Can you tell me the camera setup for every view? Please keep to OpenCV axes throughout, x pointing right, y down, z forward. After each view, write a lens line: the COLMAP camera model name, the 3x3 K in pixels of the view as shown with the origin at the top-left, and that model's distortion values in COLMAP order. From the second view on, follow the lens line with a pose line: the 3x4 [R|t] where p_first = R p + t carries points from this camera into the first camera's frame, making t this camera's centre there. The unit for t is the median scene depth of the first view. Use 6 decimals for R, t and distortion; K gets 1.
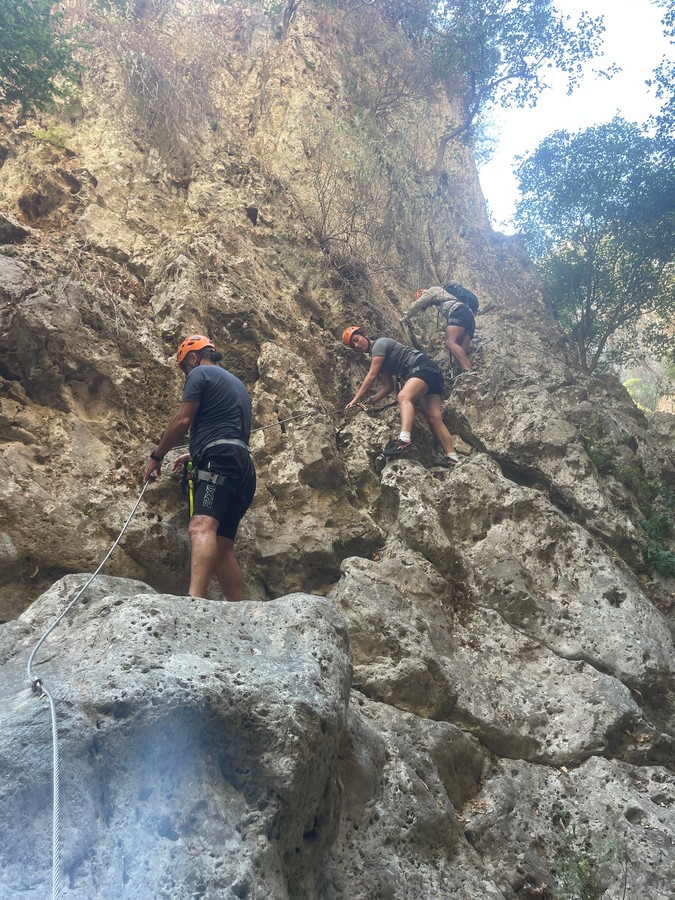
lens RADIAL K [[678.3, 0, 330.2], [0, 678.3, 444.6], [0, 0, 1]] dist [0.070385, -0.093030]
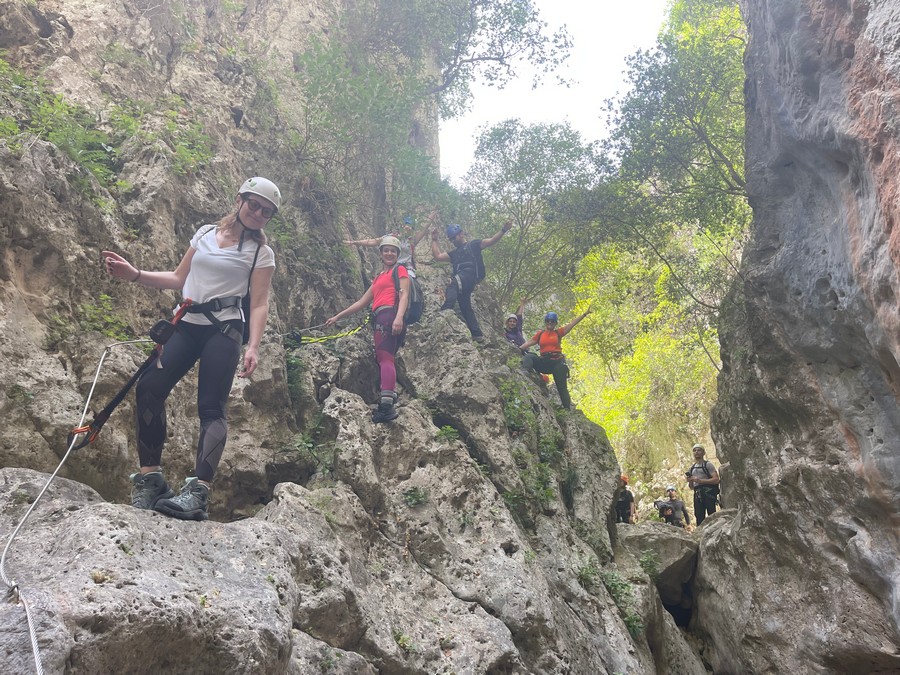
lens RADIAL K [[678.3, 0, 455.0], [0, 678.3, 340.0], [0, 0, 1]] dist [0.070385, -0.093030]
pose [[0.928724, 0.203609, 0.309863, -0.088634], [-0.191692, 0.979042, -0.068780, -0.019059], [-0.317373, 0.004479, 0.948290, -0.044182]]
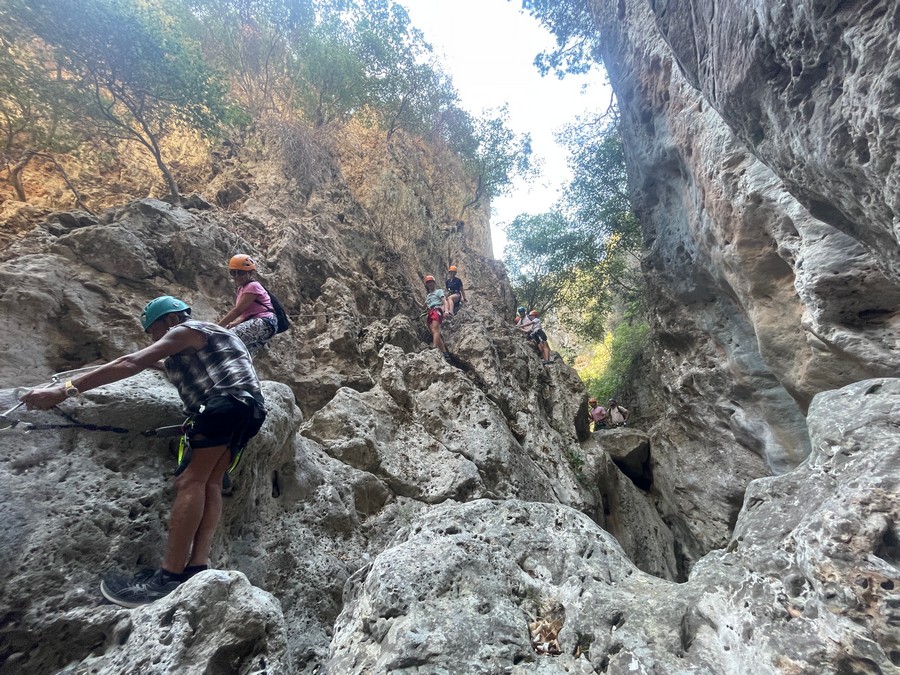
lens RADIAL K [[362.2, 0, 449.0], [0, 362.2, 339.2], [0, 0, 1]] dist [-0.004109, -0.000218]
pose [[0.990681, 0.112795, 0.076343, 0.210927], [-0.105915, 0.990397, -0.088863, 0.087862], [-0.085633, 0.079949, 0.993114, -0.018141]]
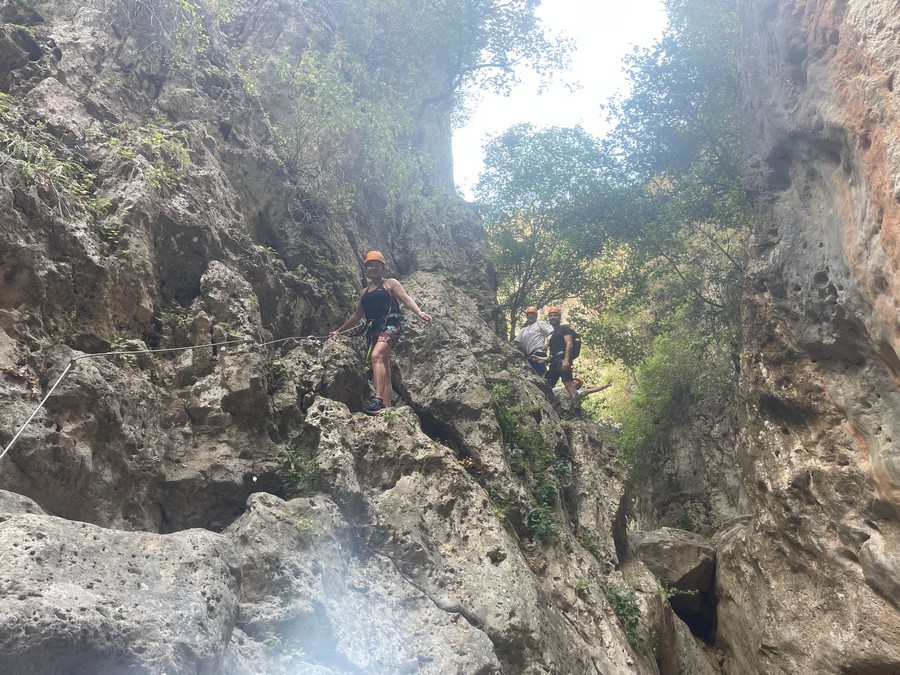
lens RADIAL K [[678.3, 0, 454.9], [0, 678.3, 333.0], [0, 0, 1]] dist [0.070385, -0.093030]
pose [[0.946946, 0.185891, 0.262181, -0.004870], [-0.169728, 0.981972, -0.083209, -0.028709], [-0.272922, 0.034295, 0.961425, -0.054918]]
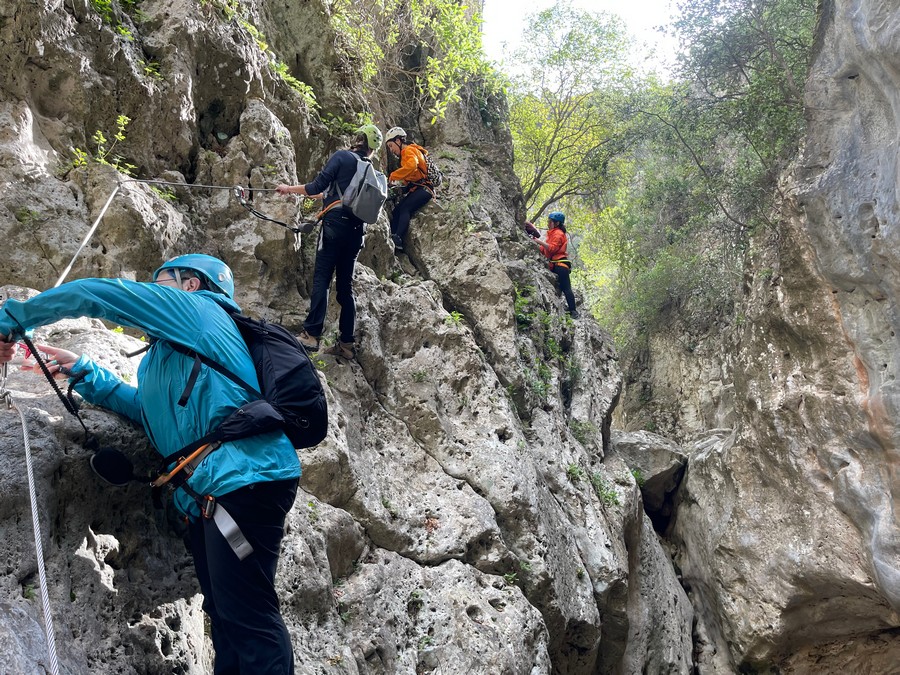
lens RADIAL K [[678.3, 0, 450.8], [0, 678.3, 333.2], [0, 0, 1]] dist [0.070385, -0.093030]
pose [[0.908748, 0.266827, 0.320905, -0.078167], [-0.305354, 0.949247, 0.075430, 0.001595], [-0.284491, -0.166537, 0.944103, -0.025695]]
